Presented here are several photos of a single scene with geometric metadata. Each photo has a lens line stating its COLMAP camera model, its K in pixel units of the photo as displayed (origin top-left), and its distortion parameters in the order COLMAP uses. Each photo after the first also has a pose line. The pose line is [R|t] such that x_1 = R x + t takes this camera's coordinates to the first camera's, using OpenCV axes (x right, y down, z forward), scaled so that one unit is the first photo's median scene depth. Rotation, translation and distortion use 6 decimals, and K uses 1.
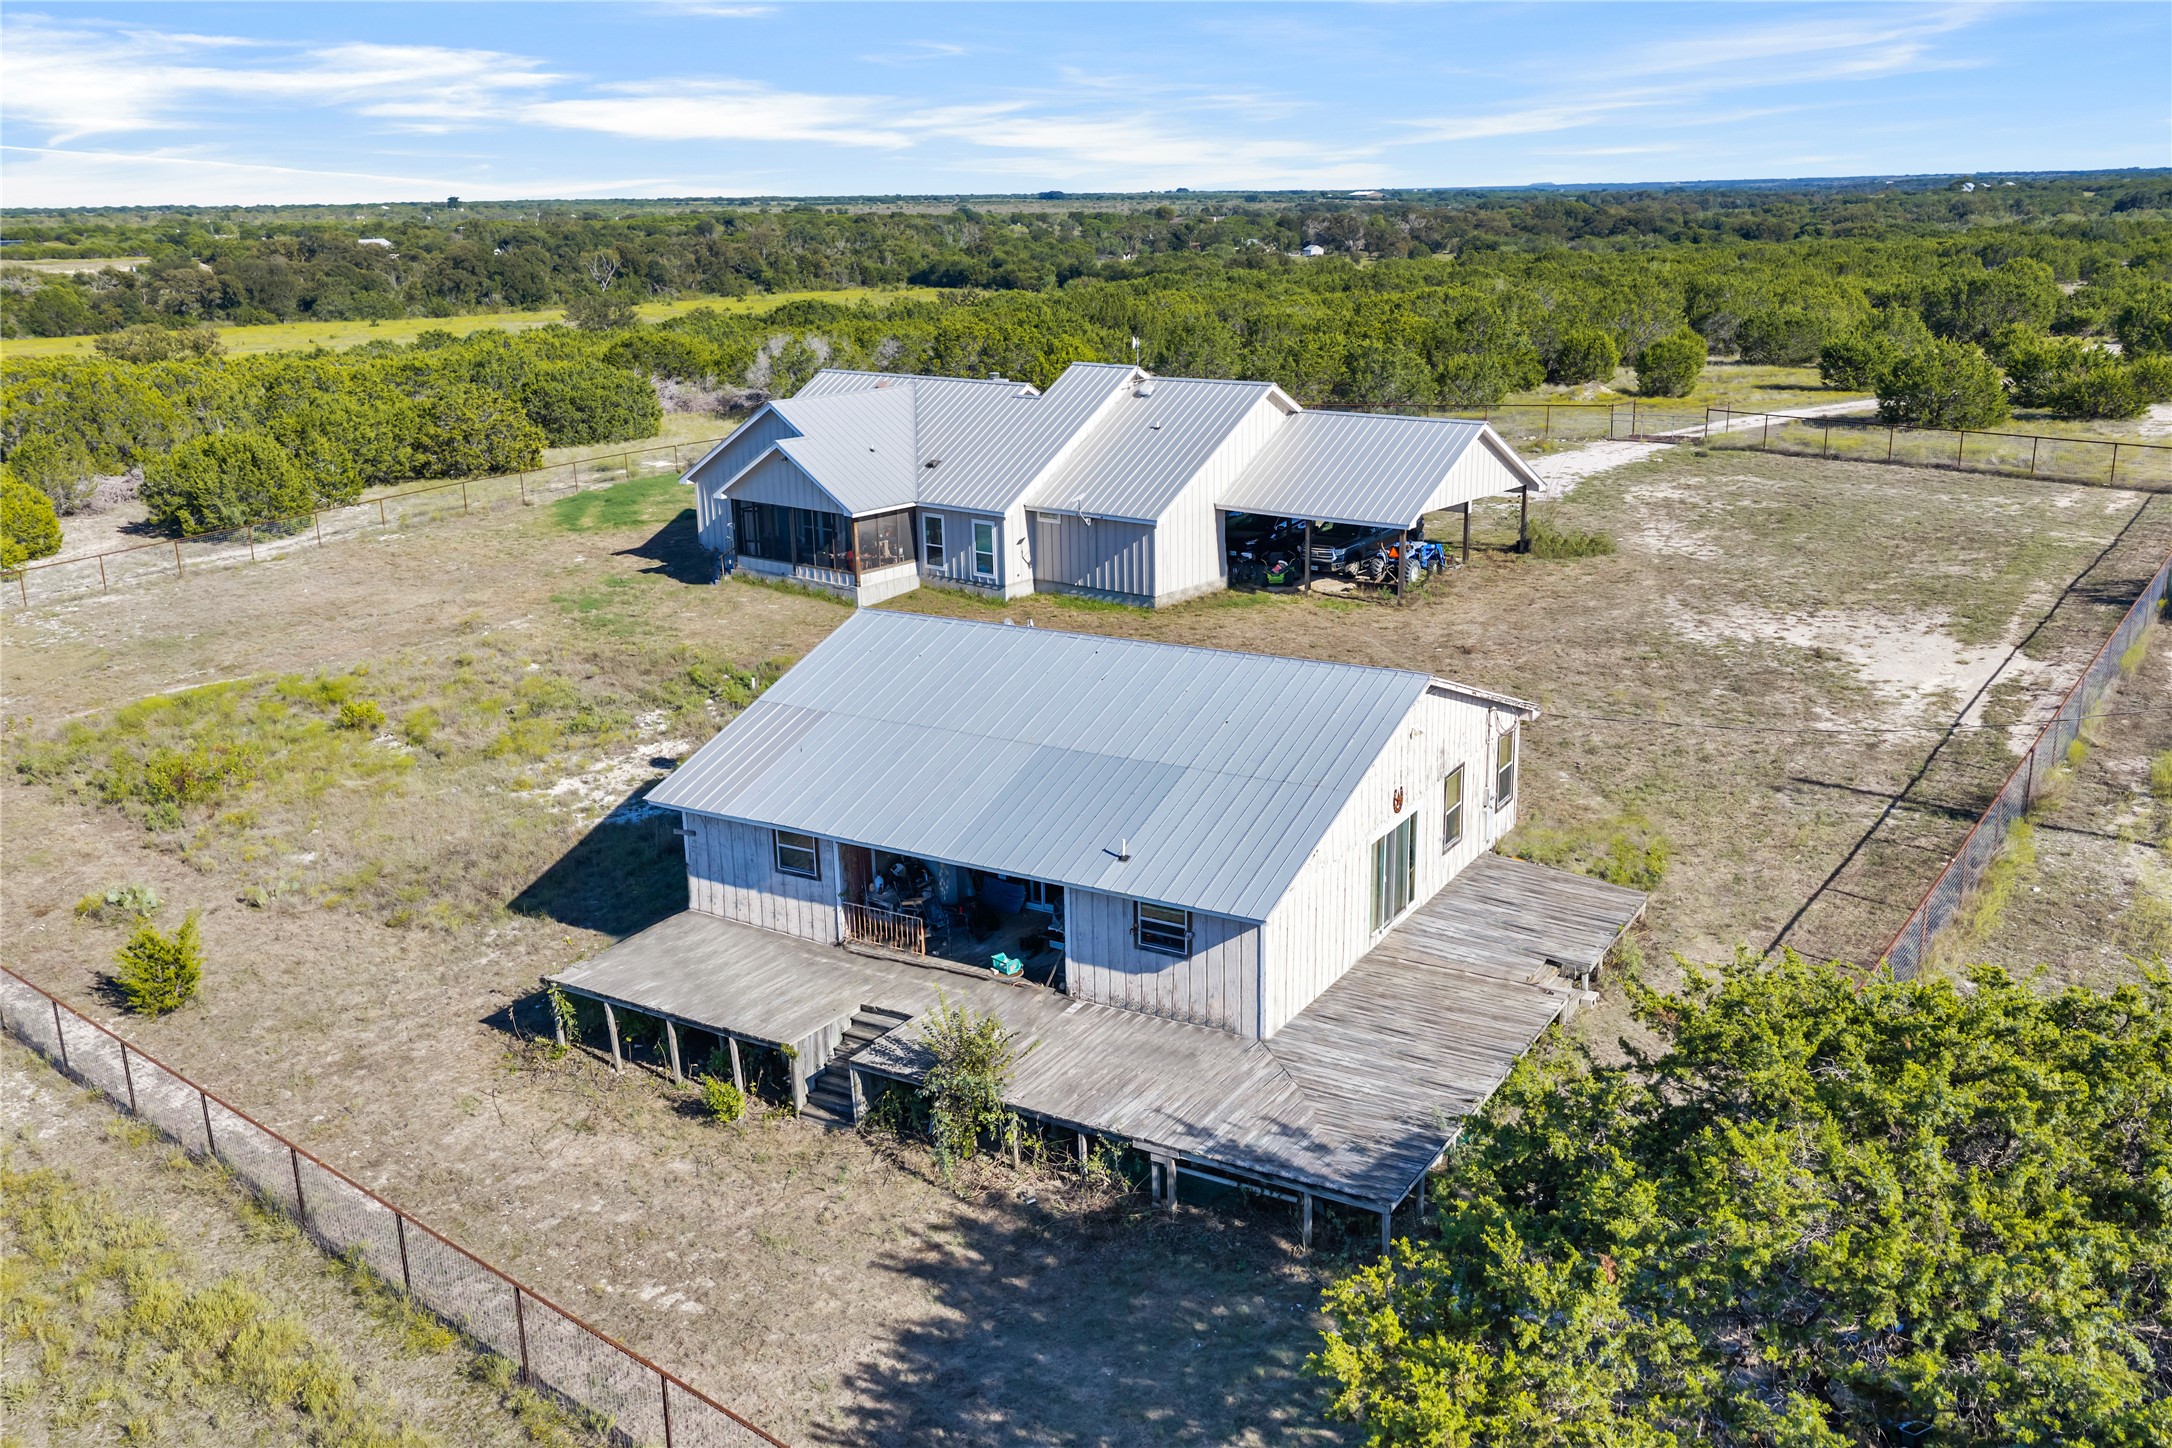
lens RADIAL K [[1811.1, 0, 1086.0], [0, 1811.1, 724.0], [0, 0, 1]] dist [0.000451, -0.025178]
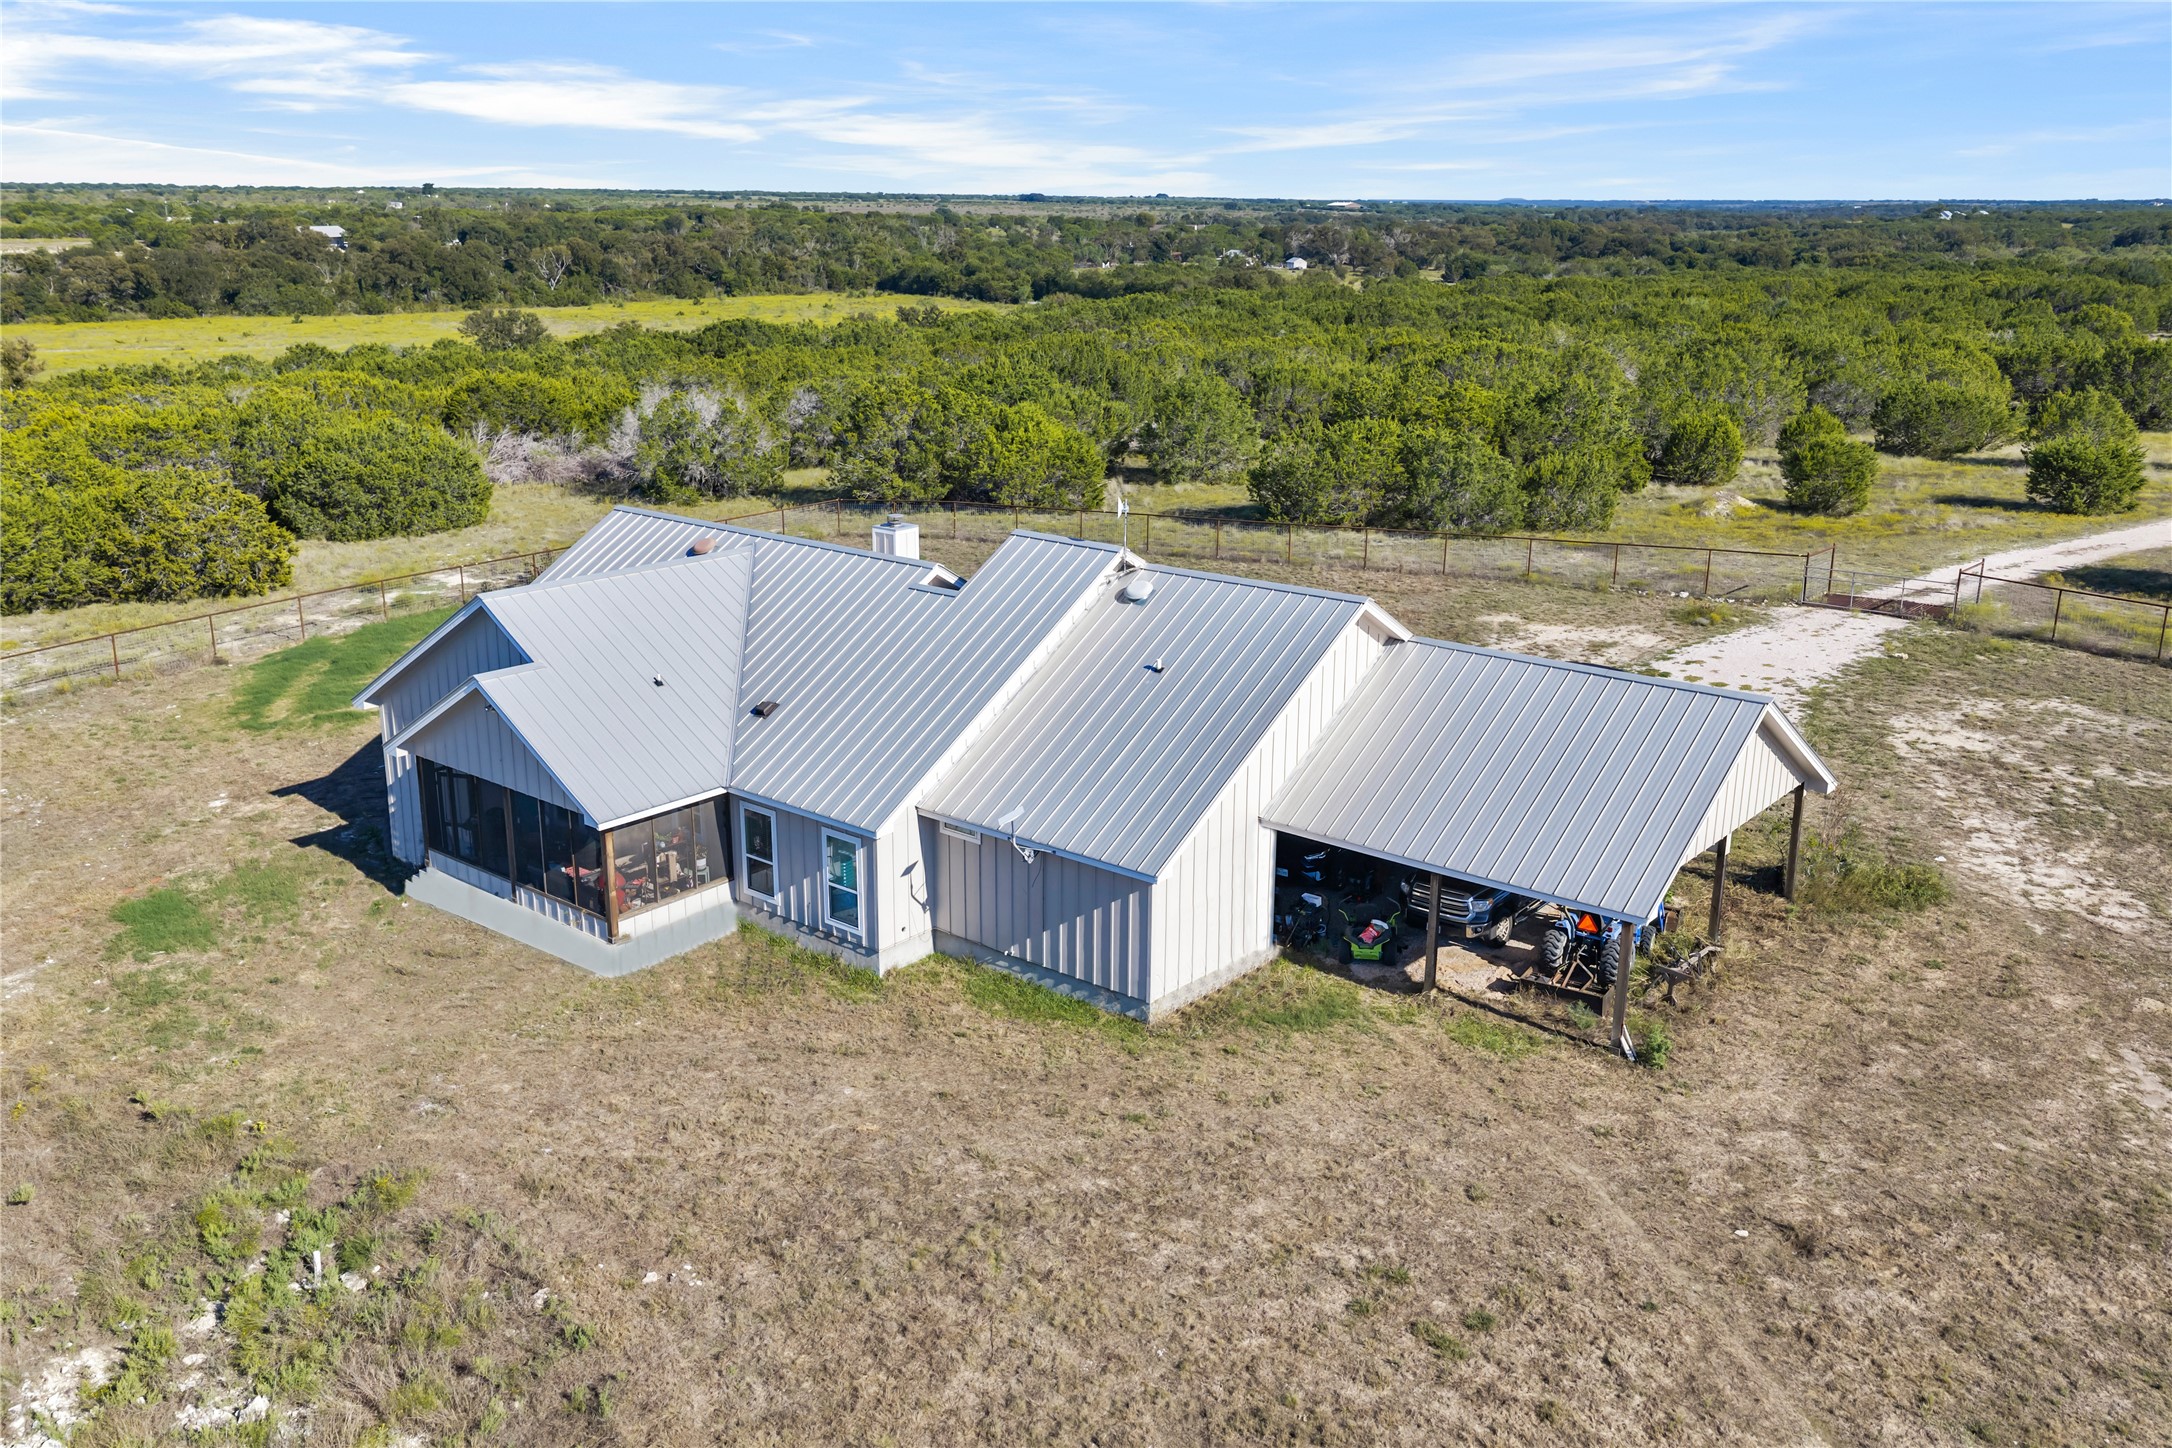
lens RADIAL K [[1811.1, 0, 1086.0], [0, 1811.1, 724.0], [0, 0, 1]] dist [0.000451, -0.025178]
pose [[0.999598, 0.022375, 0.017386, 0.003660], [-0.022341, 0.999748, -0.002159, -0.069096], [-0.017430, 0.001770, 0.999847, 0.209648]]
